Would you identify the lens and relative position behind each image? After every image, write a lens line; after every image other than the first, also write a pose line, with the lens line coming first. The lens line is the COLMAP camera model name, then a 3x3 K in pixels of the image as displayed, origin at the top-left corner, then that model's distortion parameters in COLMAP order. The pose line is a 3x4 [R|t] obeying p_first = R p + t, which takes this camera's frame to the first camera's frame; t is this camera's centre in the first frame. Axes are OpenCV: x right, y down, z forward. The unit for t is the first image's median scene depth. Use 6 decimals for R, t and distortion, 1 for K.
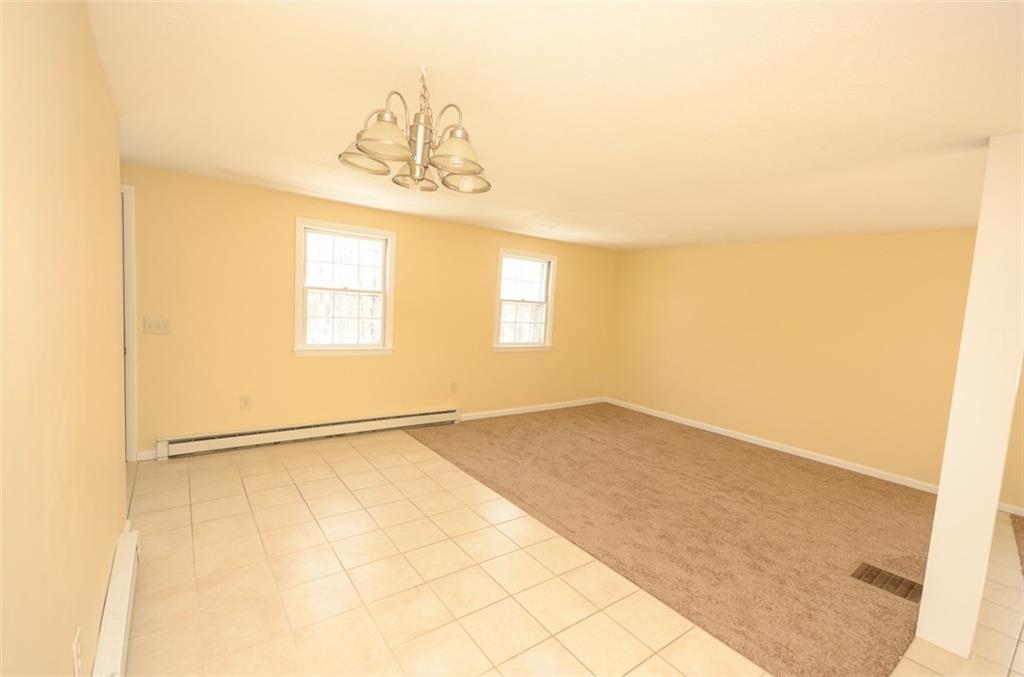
lens RADIAL K [[443.4, 0, 508.8], [0, 443.4, 355.1], [0, 0, 1]] dist [0.019189, -0.000304]
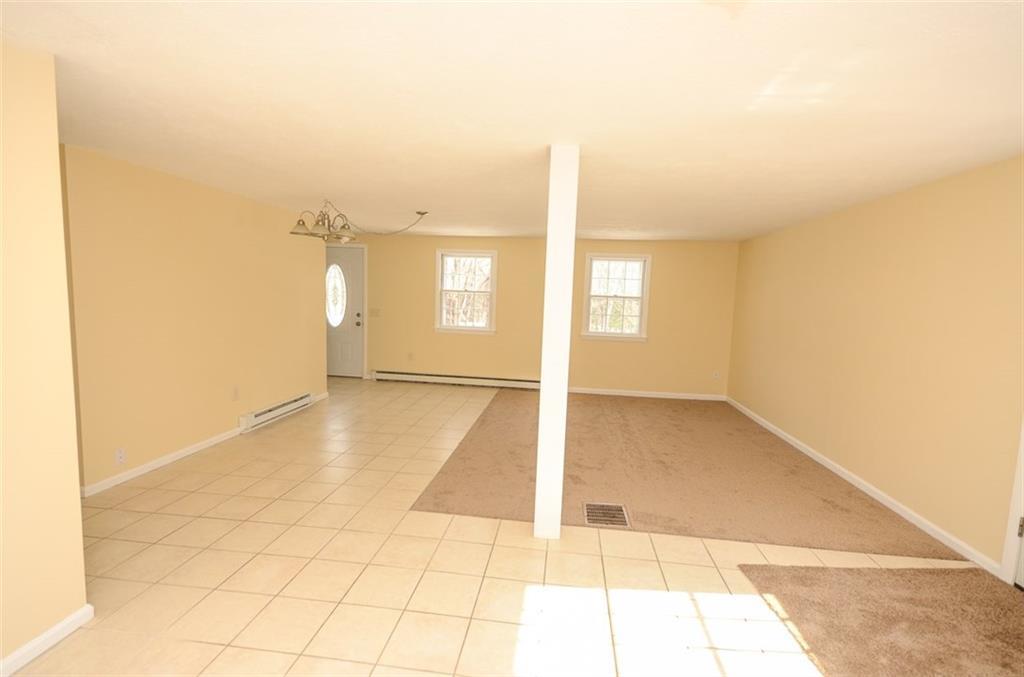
lens RADIAL K [[454.6, 0, 513.3], [0, 454.6, 340.3], [0, 0, 1]] dist [0.021087, -0.000241]
pose [[0.728139, 0.034642, -0.684554, 1.065928], [-0.074582, 0.996796, -0.028888, 0.073417], [0.681360, 0.072090, 0.728390, -0.050121]]
